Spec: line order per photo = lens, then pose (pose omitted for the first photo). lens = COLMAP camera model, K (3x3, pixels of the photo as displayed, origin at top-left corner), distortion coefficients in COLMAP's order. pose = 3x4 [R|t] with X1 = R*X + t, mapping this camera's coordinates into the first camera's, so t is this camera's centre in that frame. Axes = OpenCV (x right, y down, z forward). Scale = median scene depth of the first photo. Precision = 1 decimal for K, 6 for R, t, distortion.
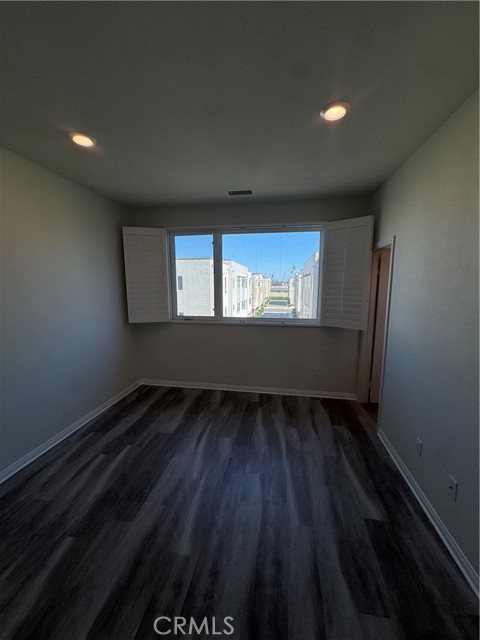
lens RADIAL K [[257.0, 0, 240.0], [0, 257.0, 320.0], [0, 0, 1]] dist [-0.003480, -0.000055]
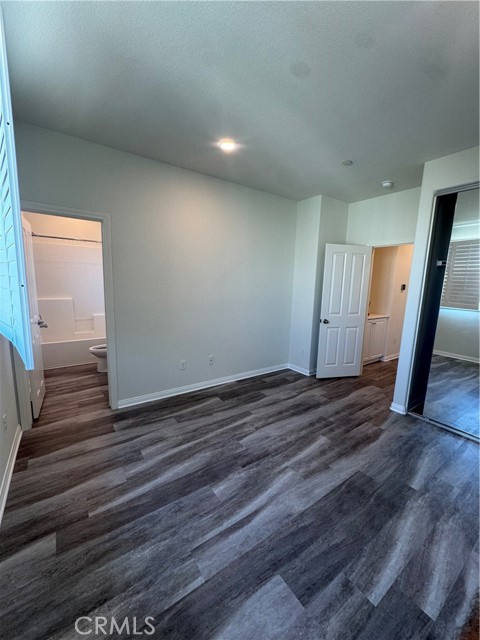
lens RADIAL K [[257.0, 0, 240.0], [0, 257.0, 320.0], [0, 0, 1]] dist [-0.003480, -0.000055]
pose [[-0.705308, -0.129855, 0.696906, -0.578251], [0.066745, 0.966549, 0.247647, -0.146027], [-0.705751, 0.221182, -0.673048, 1.522123]]
